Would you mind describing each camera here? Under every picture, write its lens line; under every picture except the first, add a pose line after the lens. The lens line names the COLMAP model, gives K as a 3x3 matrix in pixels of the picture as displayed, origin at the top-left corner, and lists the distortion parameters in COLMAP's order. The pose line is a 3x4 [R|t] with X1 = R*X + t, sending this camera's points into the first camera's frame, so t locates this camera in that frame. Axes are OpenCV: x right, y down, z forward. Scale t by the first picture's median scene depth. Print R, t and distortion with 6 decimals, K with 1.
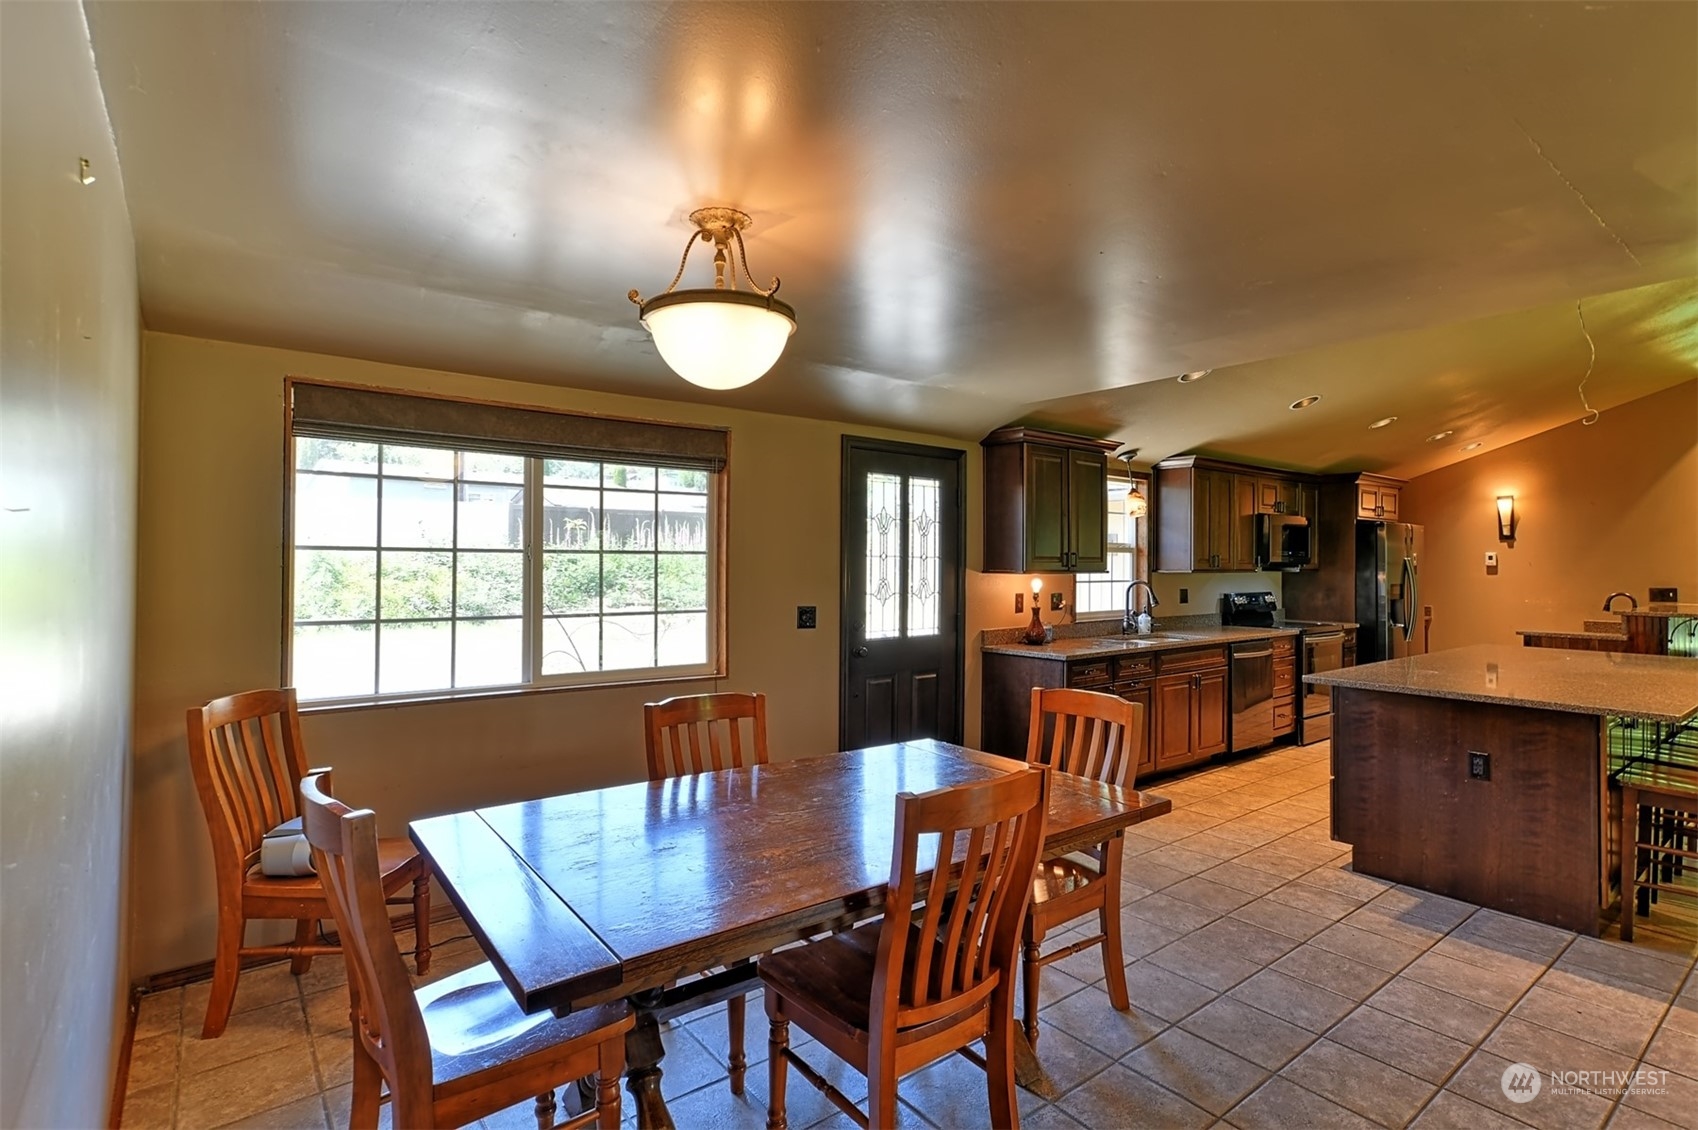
lens RADIAL K [[825.3, 0, 848.1], [0, 825.3, 564.9], [0, 0, 1]] dist [-0.020559, 0.018022]
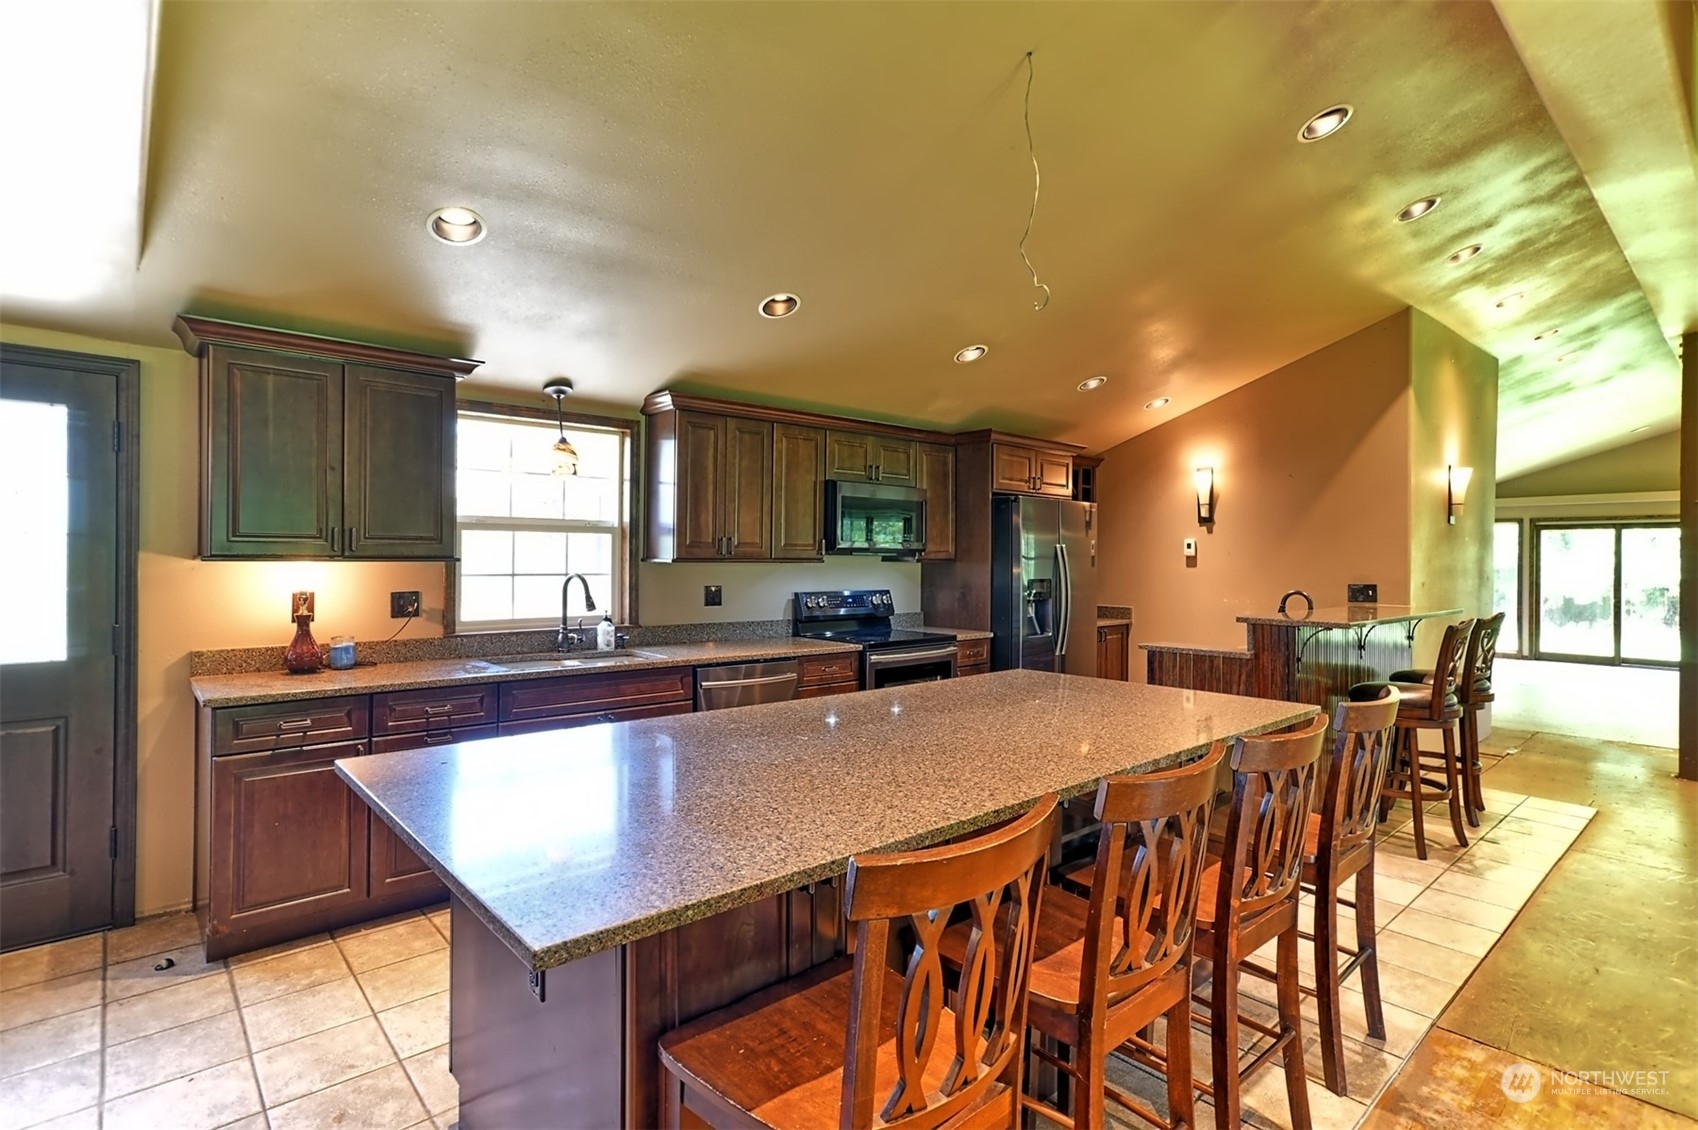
lens RADIAL K [[825.3, 0, 838.9], [0, 825.3, 556.7], [0, 0, 1]] dist [-0.020559, 0.018022]
pose [[0.998240, 0.000889, 0.059298, 0.556822], [-0.000393, 0.999965, -0.008384, 0.011614], [-0.059303, 0.008346, 0.998205, 0.323618]]
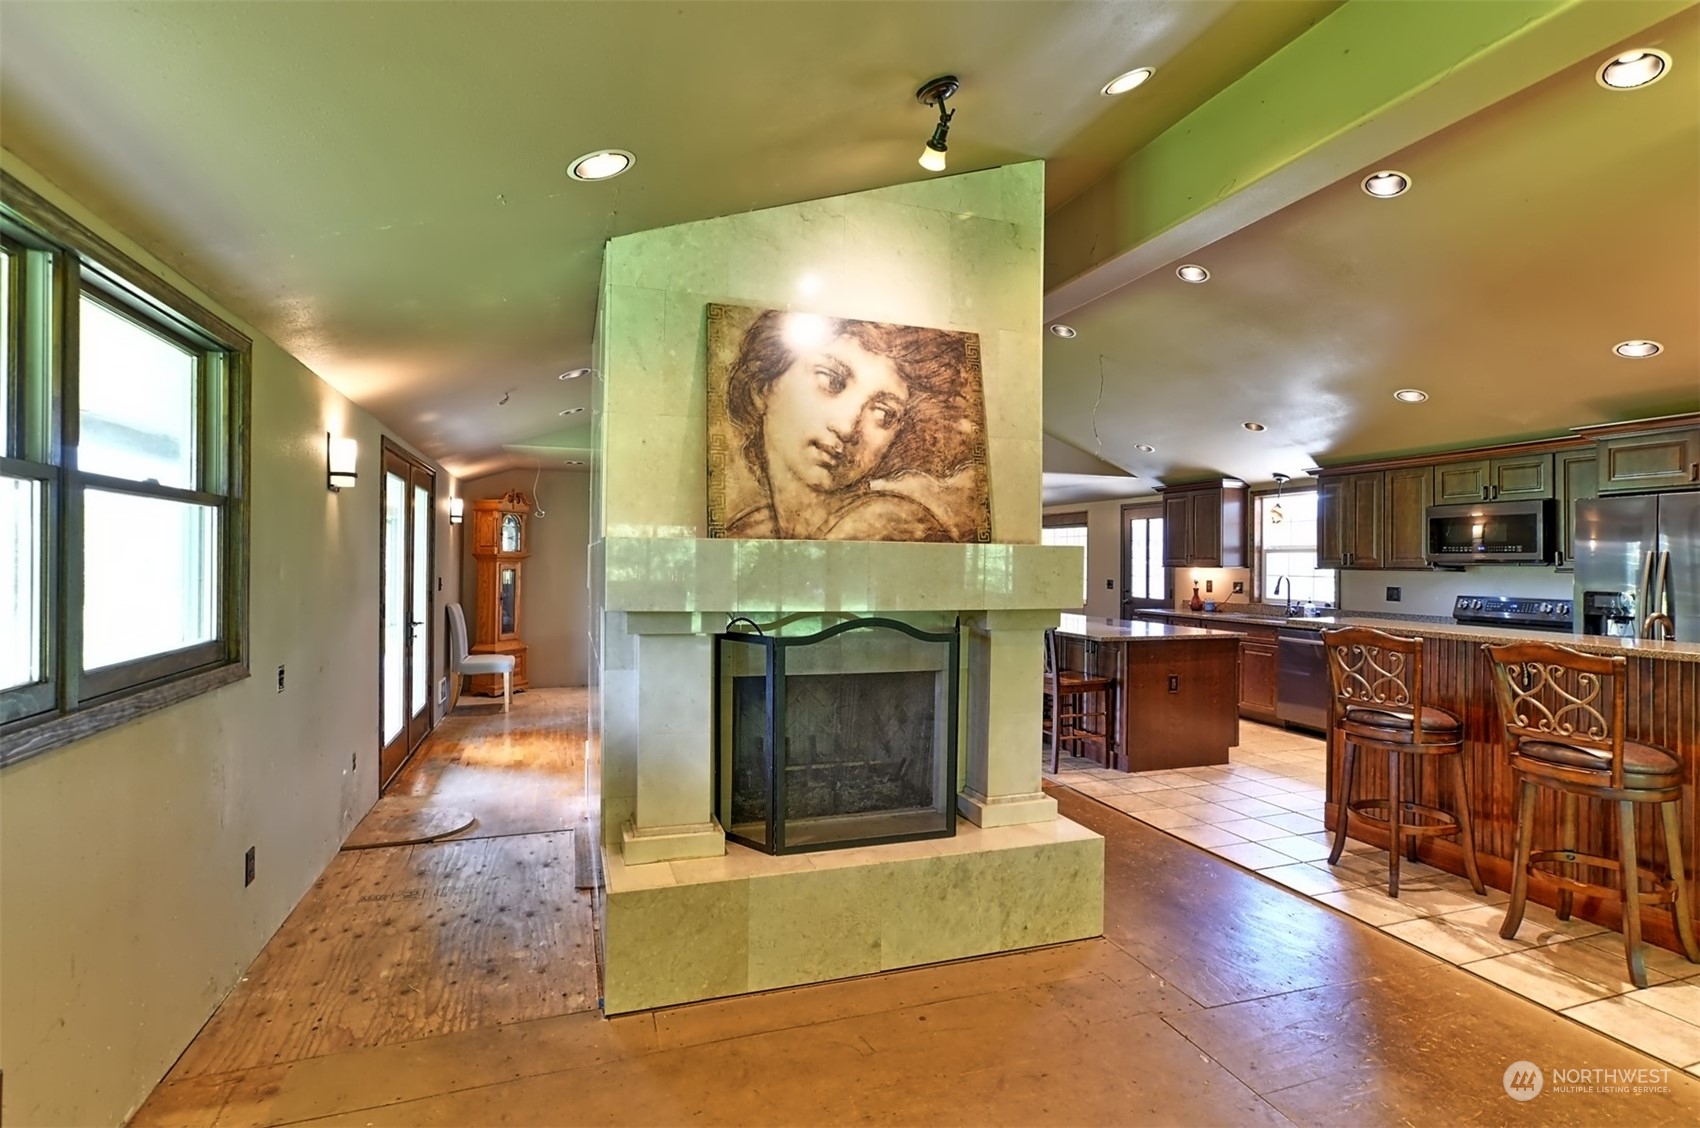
lens RADIAL K [[826.3, 0, 842.0], [0, 826.3, 553.5], [0, 0, 1]] dist [-0.020559, 0.018022]
pose [[-0.326763, -0.016142, -0.944968, 1.869710], [-0.013420, 0.999833, -0.012439, 0.011397], [0.945011, 0.008617, -0.326925, 0.807805]]
